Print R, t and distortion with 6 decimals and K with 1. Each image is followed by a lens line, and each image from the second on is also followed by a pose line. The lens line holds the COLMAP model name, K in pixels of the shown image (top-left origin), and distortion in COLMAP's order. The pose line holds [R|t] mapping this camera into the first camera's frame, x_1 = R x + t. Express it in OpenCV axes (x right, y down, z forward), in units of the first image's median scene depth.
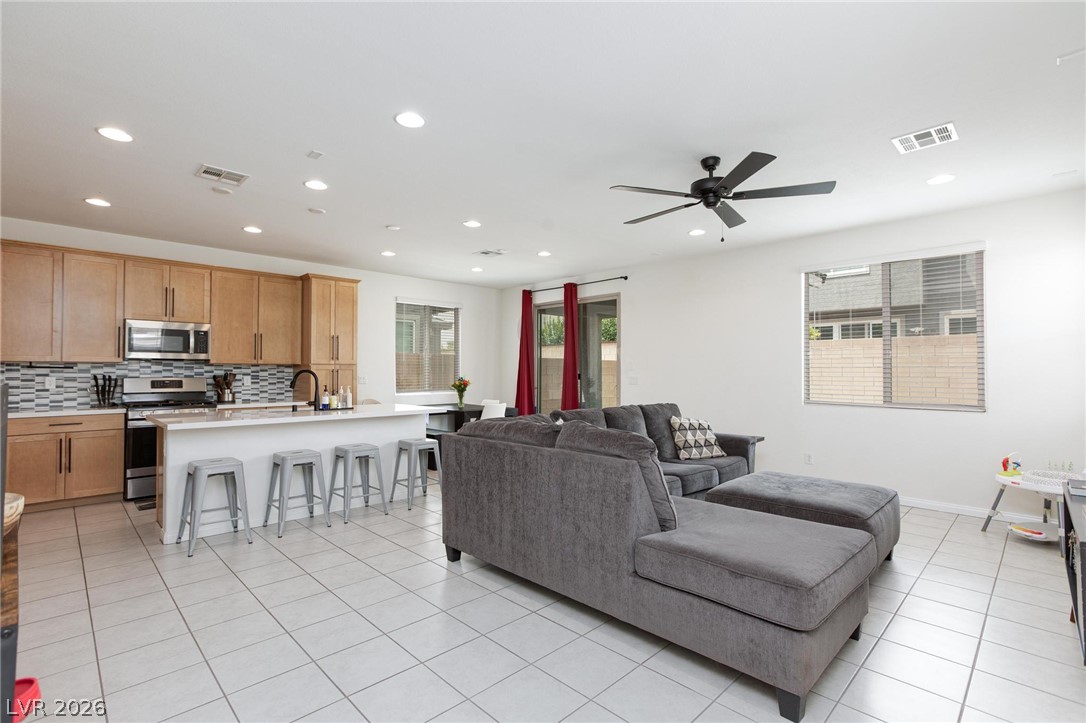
lens RADIAL K [[506.2, 0, 545.2], [0, 506.2, 363.5], [0, 0, 1]] dist [-0.017565, 0.007204]
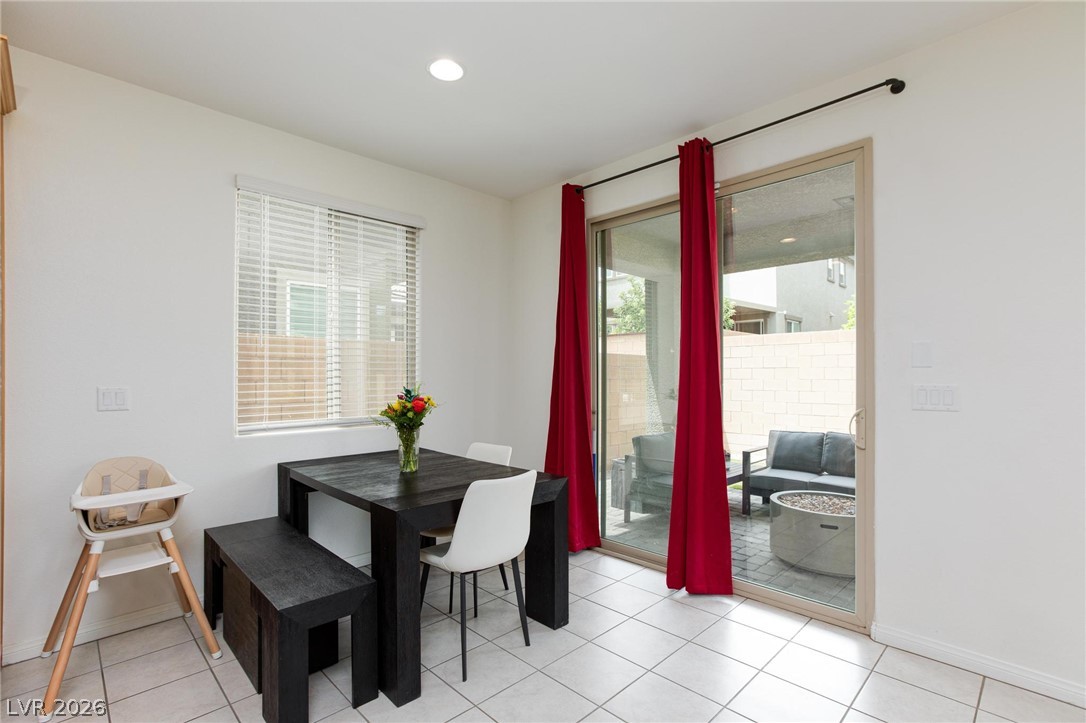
lens RADIAL K [[506.2, 0, 545.2], [0, 506.2, 370.1], [0, 0, 1]] dist [-0.017565, 0.007204]
pose [[0.999929, -0.004924, -0.010885, -0.088275], [0.005045, 0.999926, 0.011111, 0.013717], [0.010830, -0.011165, 0.999879, 0.884087]]
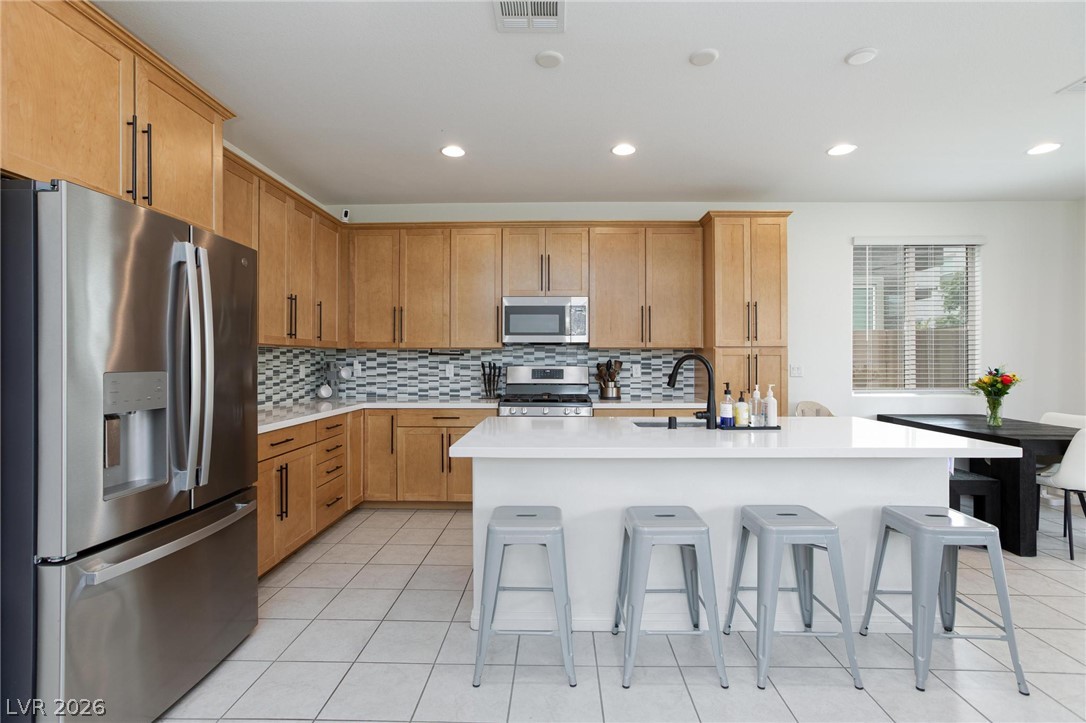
lens RADIAL K [[506.2, 0, 543.3], [0, 506.2, 357.1], [0, 0, 1]] dist [-0.017565, 0.007204]
pose [[0.688367, -0.004603, -0.725348, -0.154441], [0.013131, 0.999895, 0.006117, 0.008429], [0.725244, -0.013736, 0.688355, 0.422985]]
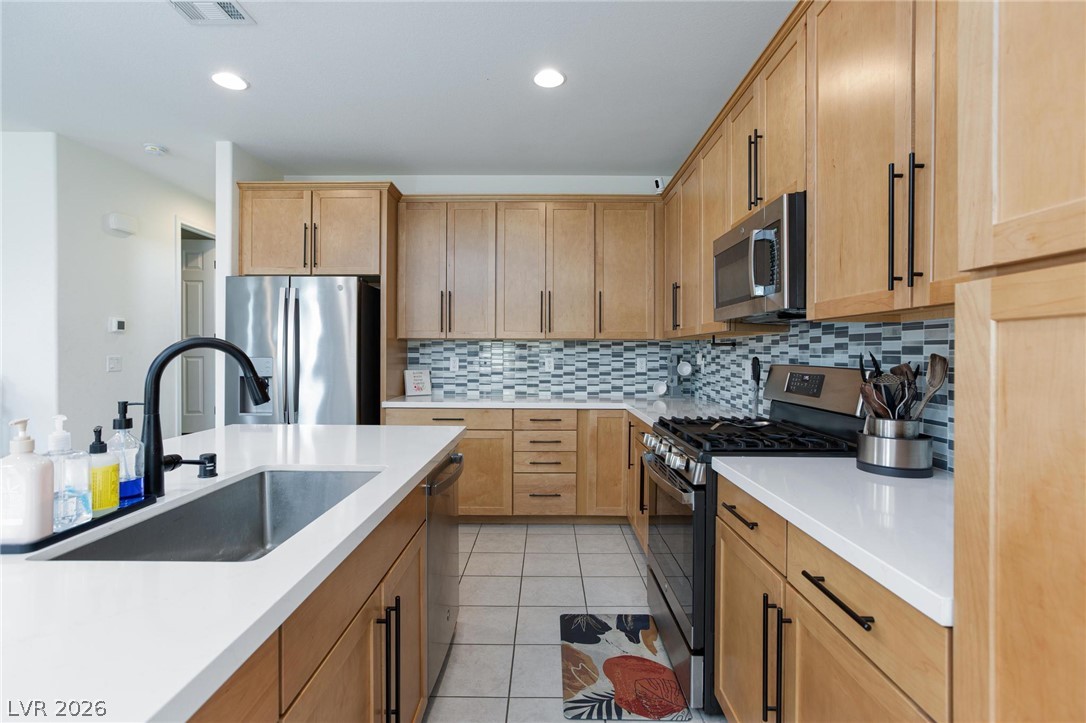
lens RADIAL K [[506.2, 0, 543.6], [0, 506.2, 358.2], [0, 0, 1]] dist [-0.017565, 0.007204]
pose [[-0.705543, 0.007420, -0.708628, -0.351088], [0.012097, 0.999926, -0.001573, 0.020259], [0.708564, -0.009682, -0.705580, 1.127998]]
